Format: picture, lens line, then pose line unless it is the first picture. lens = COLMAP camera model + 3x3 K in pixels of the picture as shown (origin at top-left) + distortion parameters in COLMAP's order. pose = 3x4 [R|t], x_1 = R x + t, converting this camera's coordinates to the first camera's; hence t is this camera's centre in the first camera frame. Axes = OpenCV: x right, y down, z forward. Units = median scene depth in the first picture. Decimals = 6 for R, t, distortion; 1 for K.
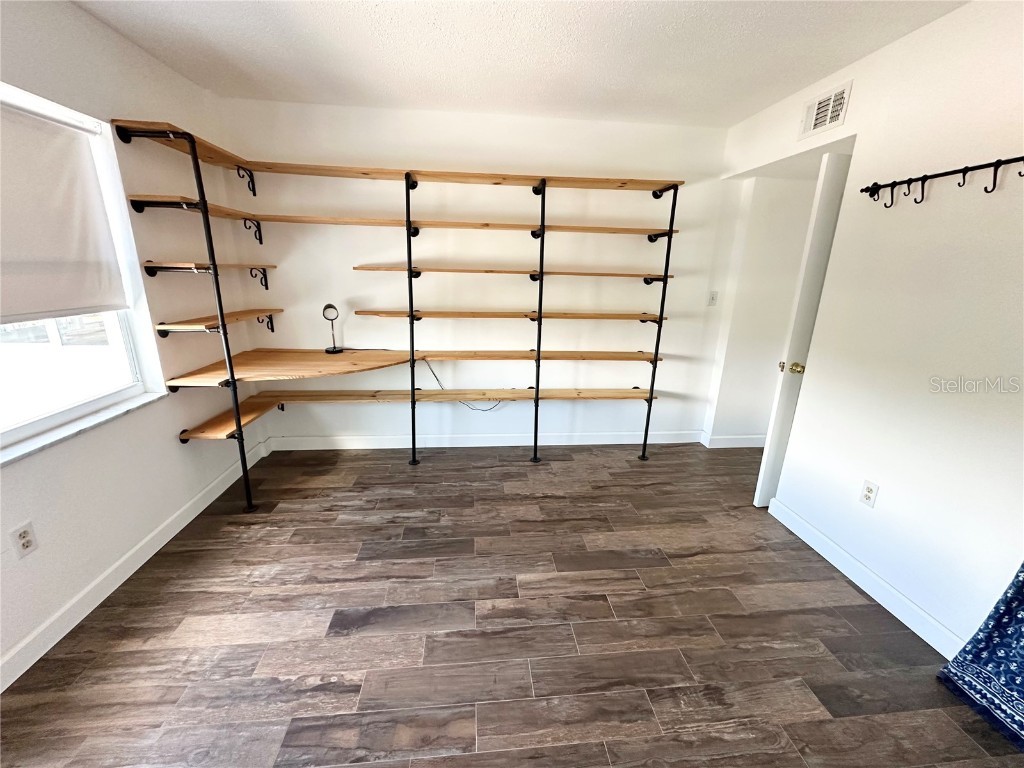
lens RADIAL K [[408.4, 0, 513.5], [0, 408.4, 383.4], [0, 0, 1]] dist [-0.001213, -0.000537]
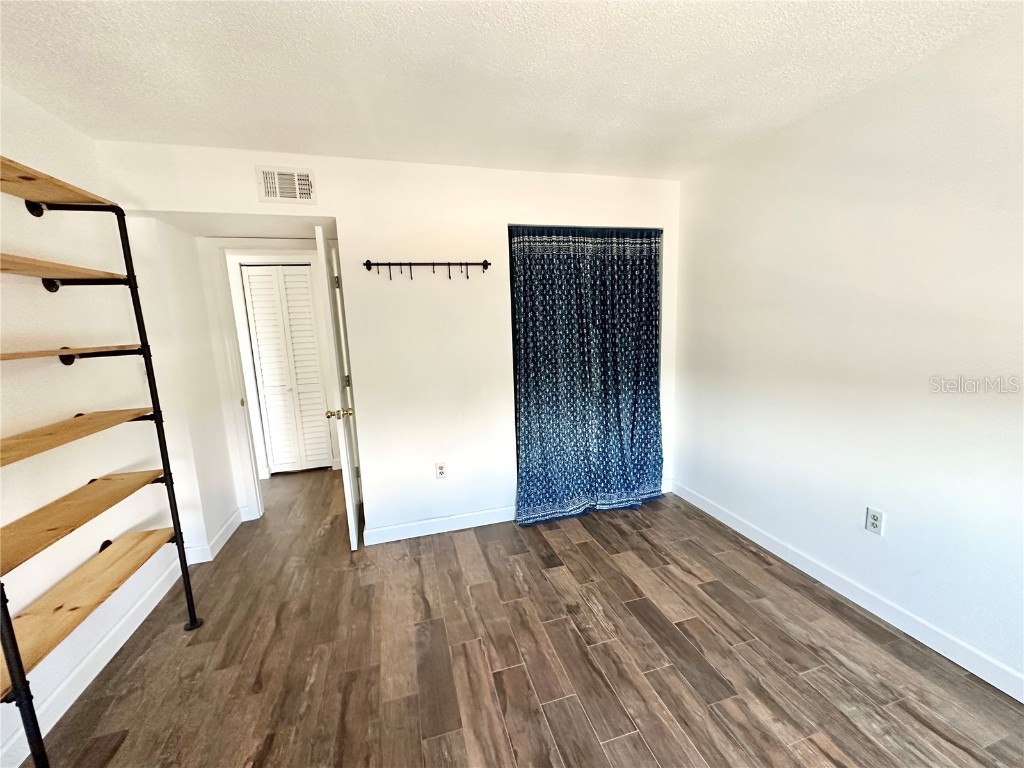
lens RADIAL K [[408.4, 0, 509.5], [0, 408.4, 386.1], [0, 0, 1]] dist [-0.001213, -0.000537]
pose [[-0.182081, -0.174633, 0.967652, -0.528364], [0.297427, 0.928220, 0.223483, -0.259825], [-0.937221, 0.328498, -0.117070, 0.822160]]
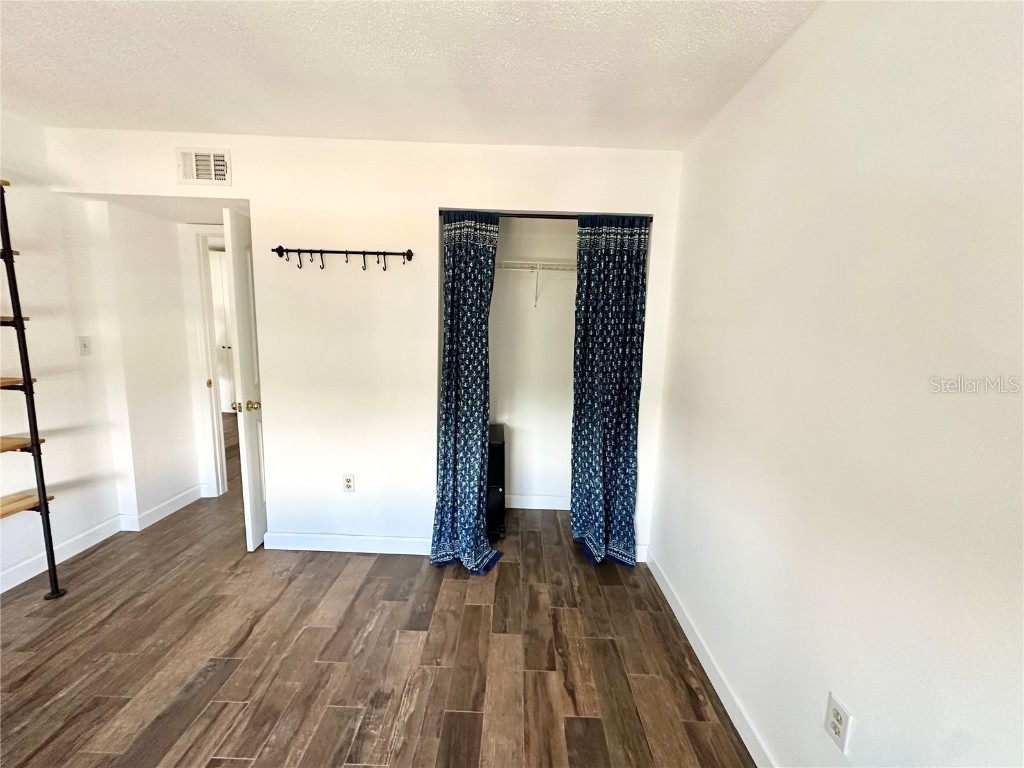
lens RADIAL K [[408.4, 0, 511.5], [0, 408.4, 385.0], [0, 0, 1]] dist [-0.001213, -0.000537]
pose [[0.109503, -0.165418, 0.980125, -0.298778], [0.238582, 0.961603, 0.135637, -0.085292], [-0.964929, 0.218988, 0.144764, 0.229816]]
